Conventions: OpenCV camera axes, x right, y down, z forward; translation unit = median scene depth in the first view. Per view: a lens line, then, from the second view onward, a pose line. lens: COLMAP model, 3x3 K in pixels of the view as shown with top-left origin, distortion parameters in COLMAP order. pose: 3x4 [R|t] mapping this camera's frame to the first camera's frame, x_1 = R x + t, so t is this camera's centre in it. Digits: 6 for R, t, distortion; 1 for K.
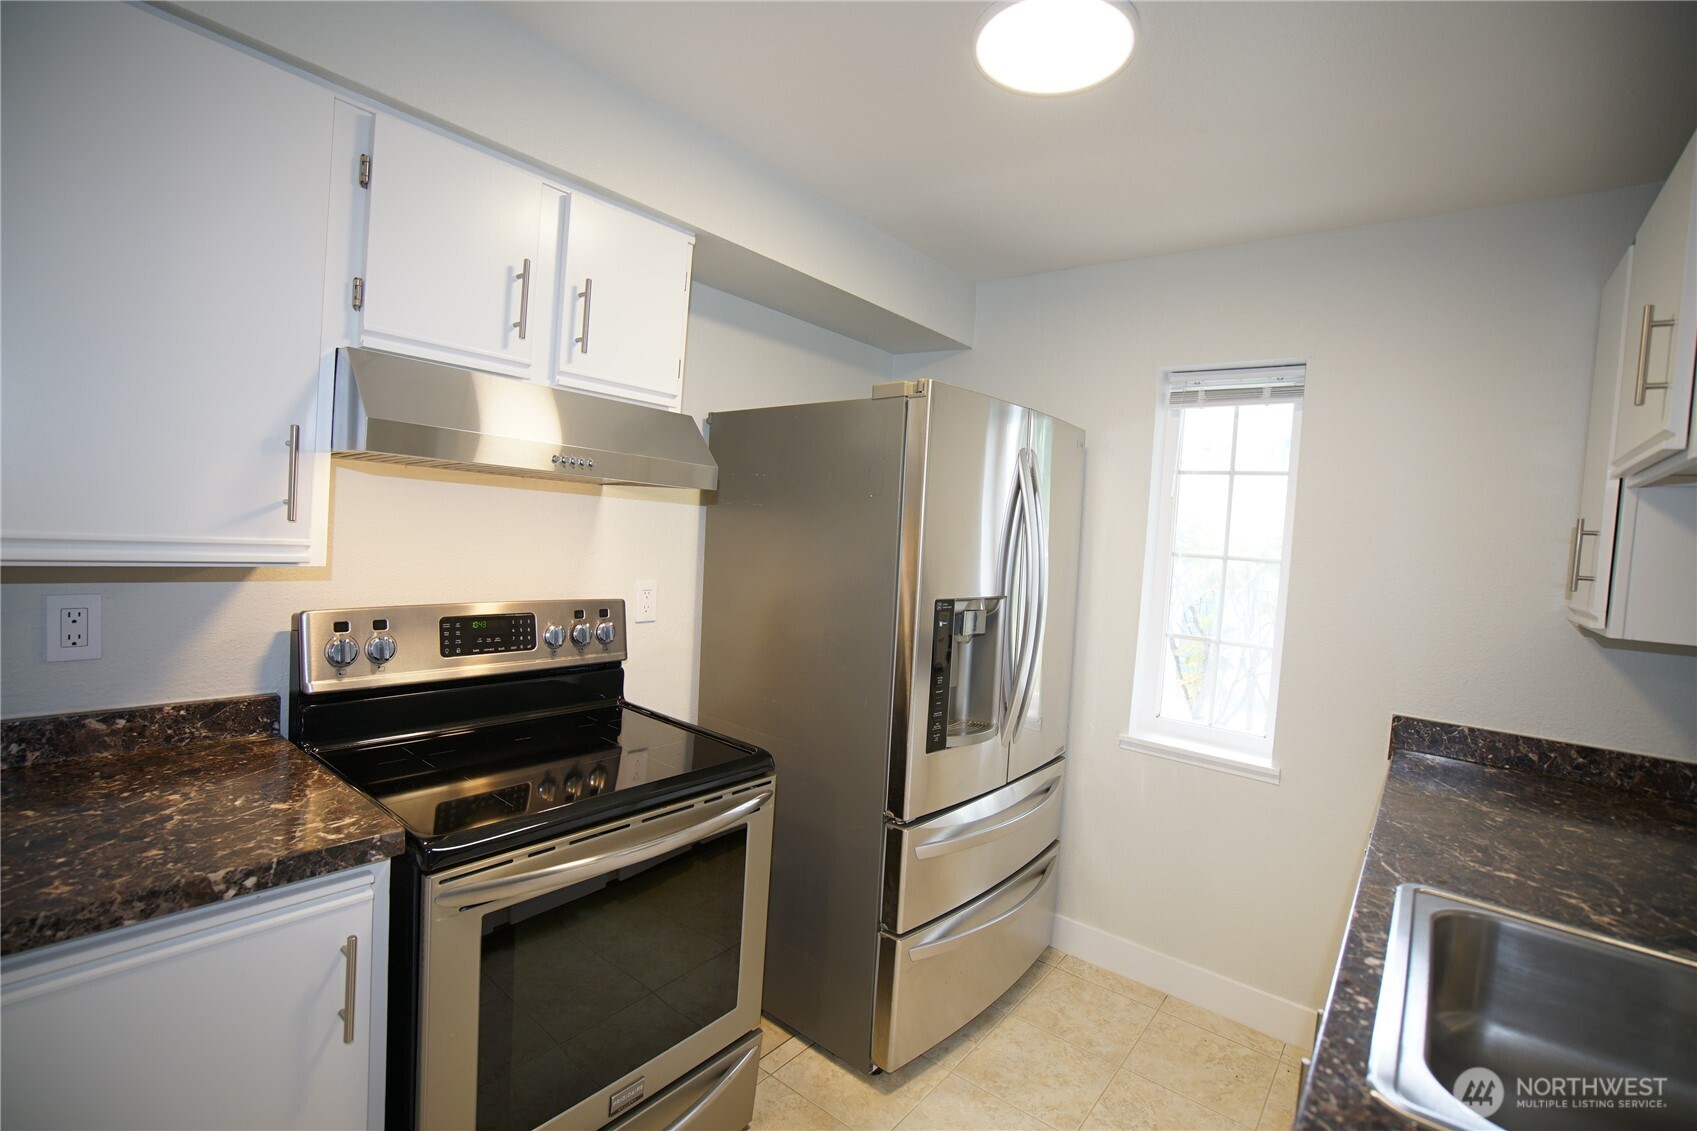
lens RADIAL K [[773.9, 0, 848.5], [0, 773.9, 565.5], [0, 0, 1]] dist [-0.055460, 0.018531]
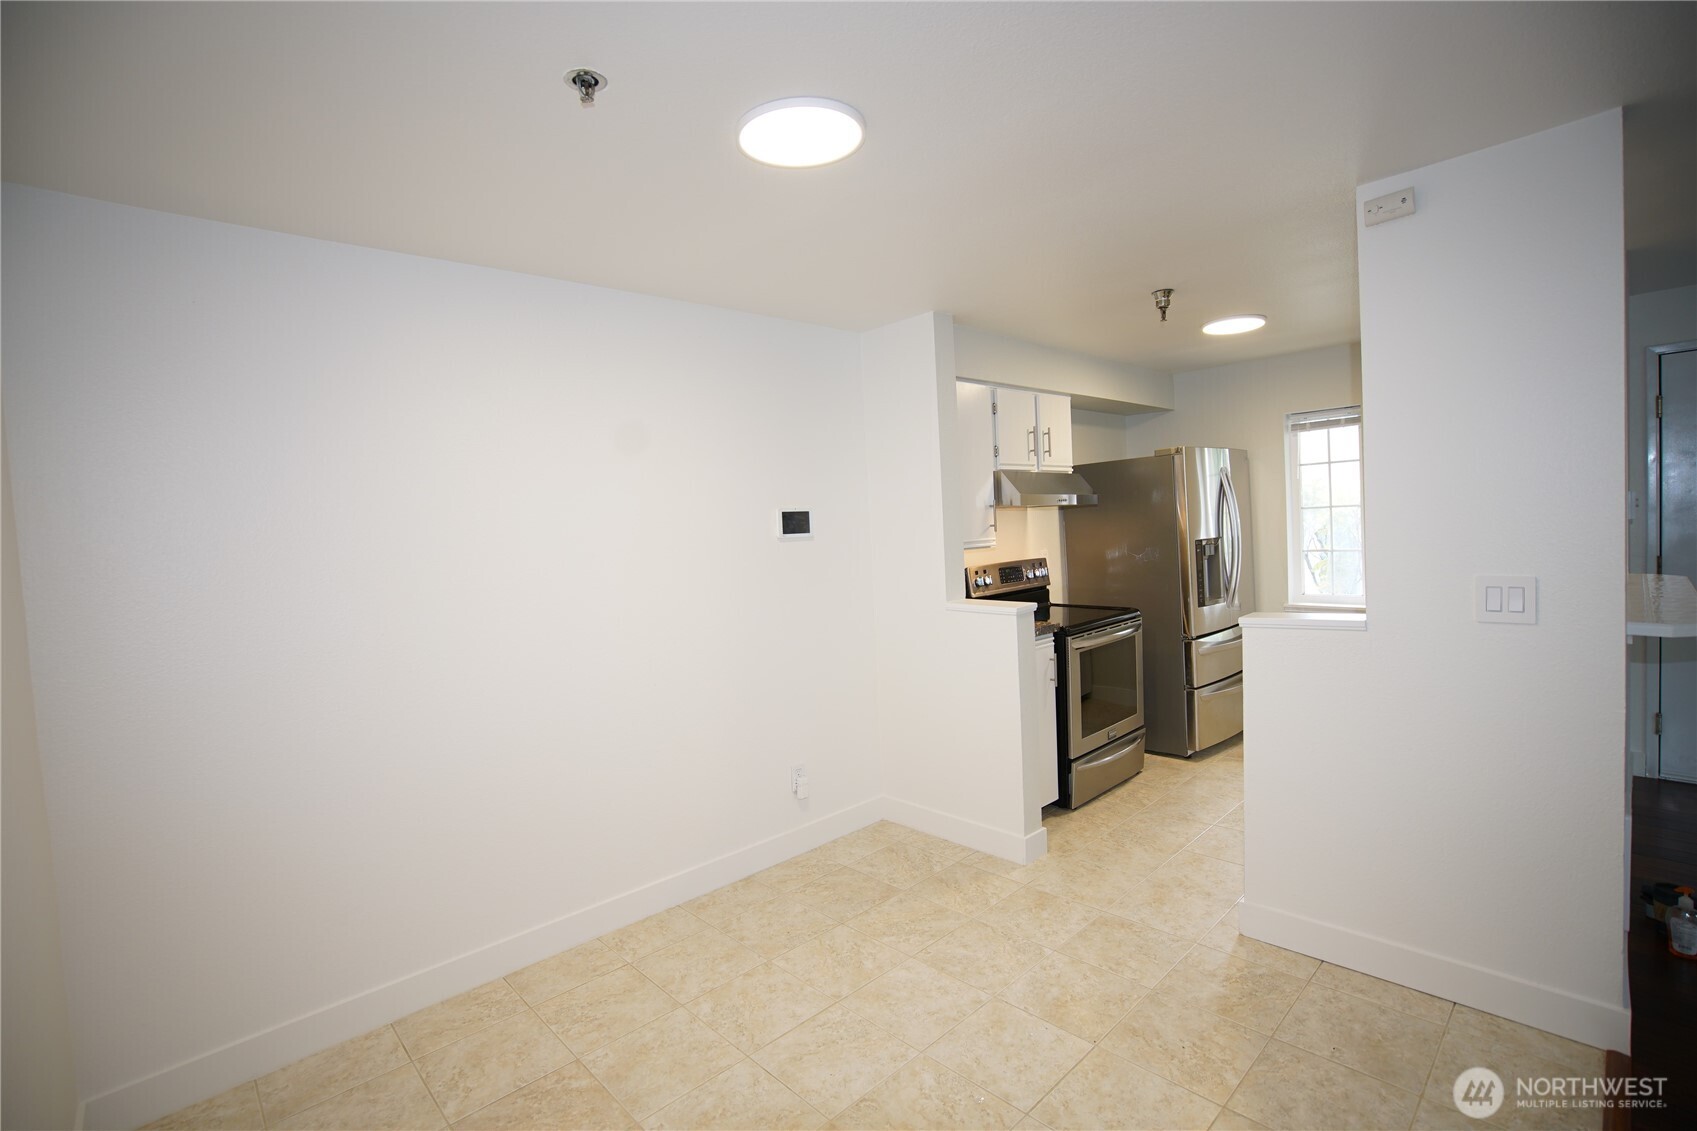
lens RADIAL K [[793.9, 0, 848.5], [0, 793.9, 565.5], [0, 0, 1]] dist [-0.035817, 0.010505]
pose [[0.985882, -0.109754, -0.126457, -0.631261], [0.110158, 0.993907, -0.003809, 0.014411], [0.126104, -0.010175, 0.991965, -1.494650]]
